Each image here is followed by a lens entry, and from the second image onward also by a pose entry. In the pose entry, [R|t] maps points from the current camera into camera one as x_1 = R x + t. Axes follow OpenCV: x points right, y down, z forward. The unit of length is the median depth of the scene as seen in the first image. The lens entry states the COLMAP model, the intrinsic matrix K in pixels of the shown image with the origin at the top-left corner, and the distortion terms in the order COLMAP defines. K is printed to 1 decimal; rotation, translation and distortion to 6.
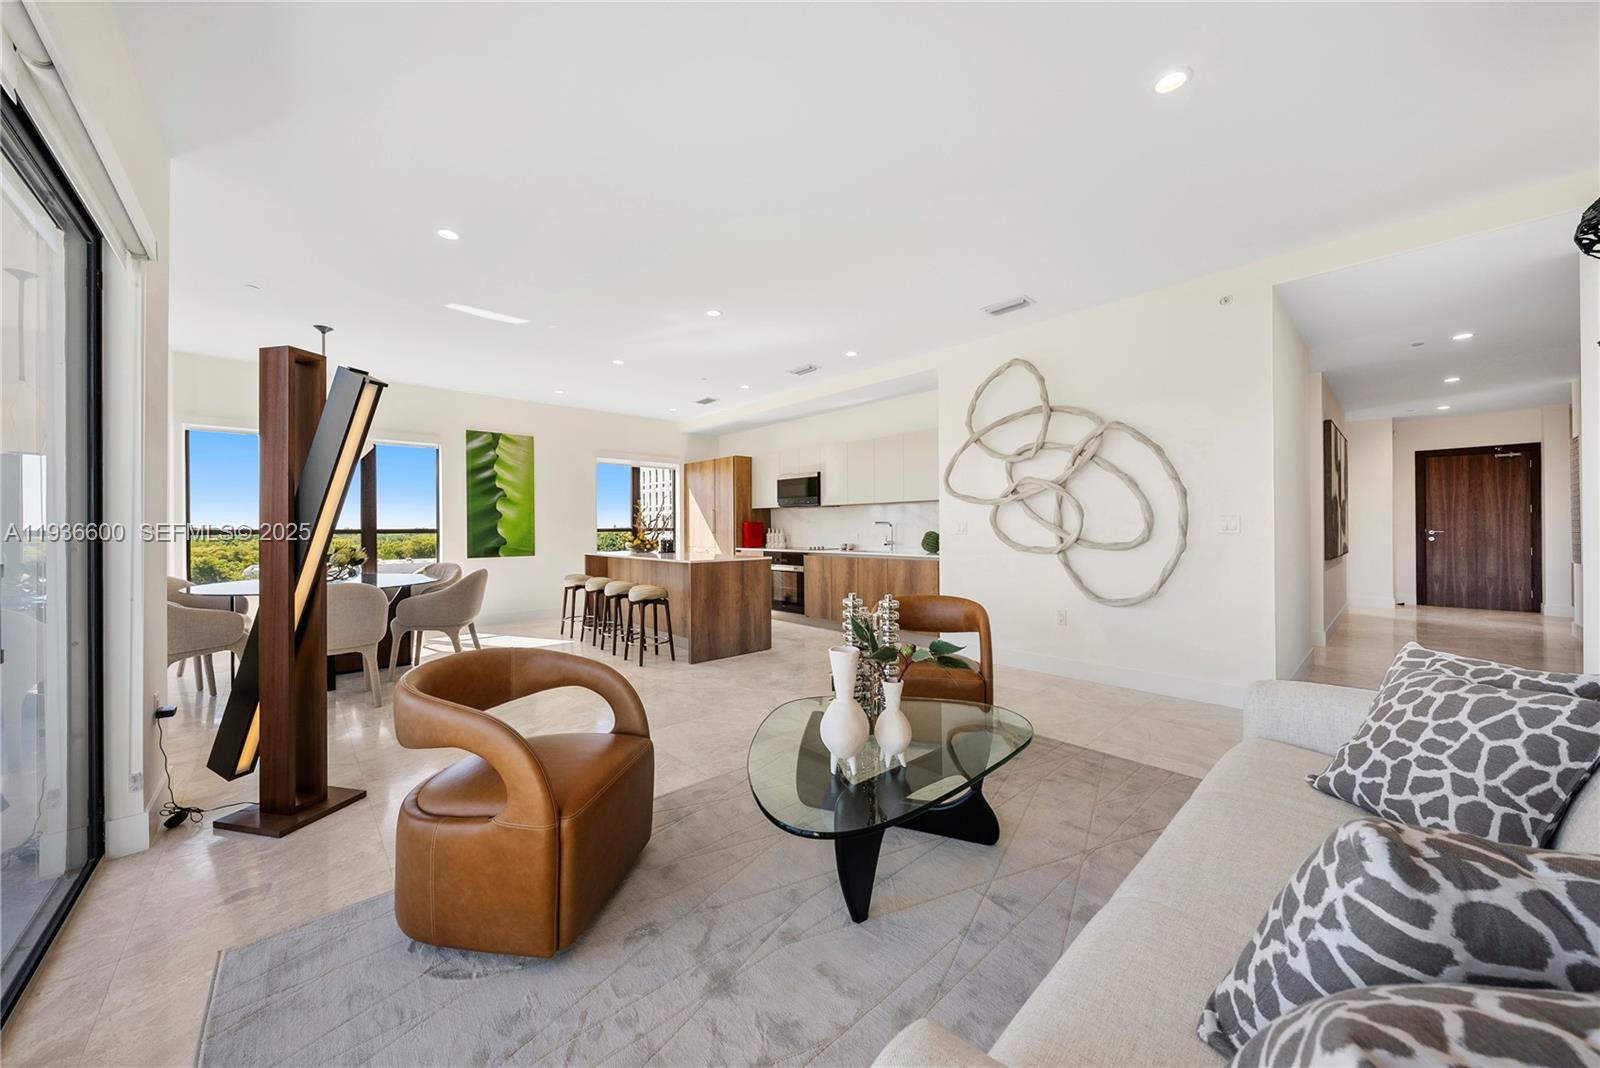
lens RADIAL K [[567.1, 0, 798.6], [0, 567.1, 532.0], [0, 0, 1]] dist [0.000281, 0.000000]
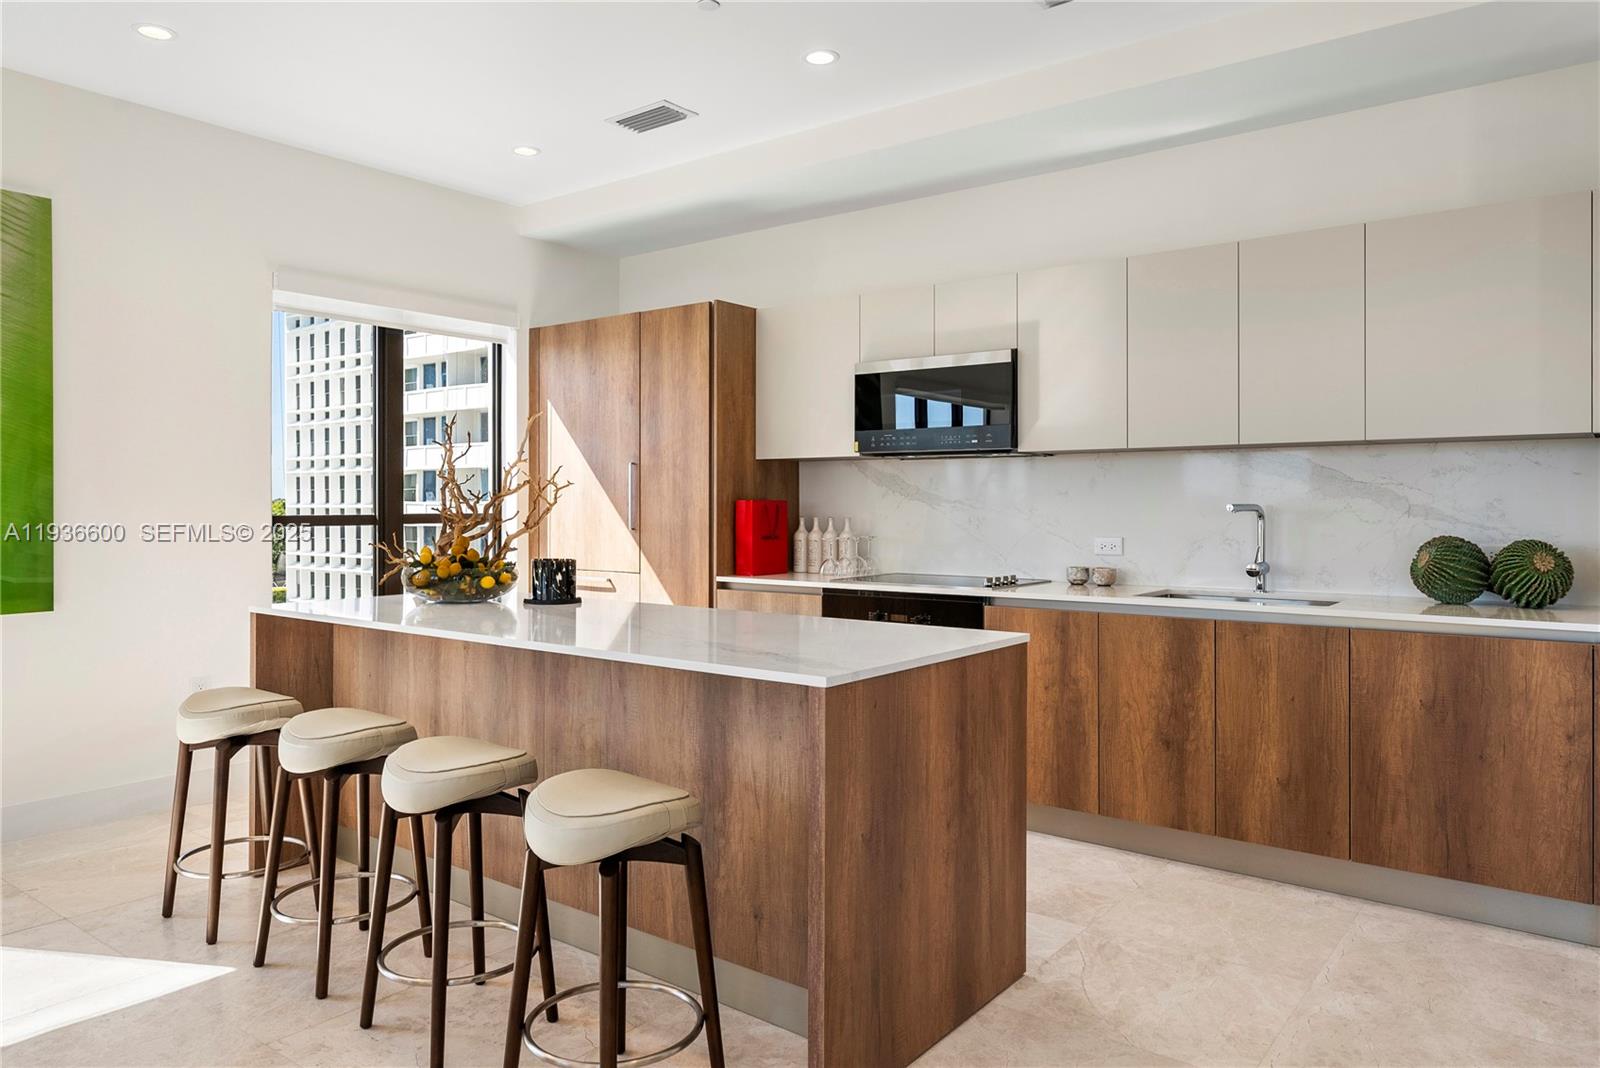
lens RADIAL K [[1081.3, 0, 801.1], [0, 1081.3, 523.4], [0, 0, 1]] dist [0.002297, 0.000833]
pose [[0.984806, 0.002500, 0.173638, -0.183374], [-0.004463, 0.999930, 0.010913, -0.011051], [-0.173599, -0.011522, 0.984749, 0.384194]]
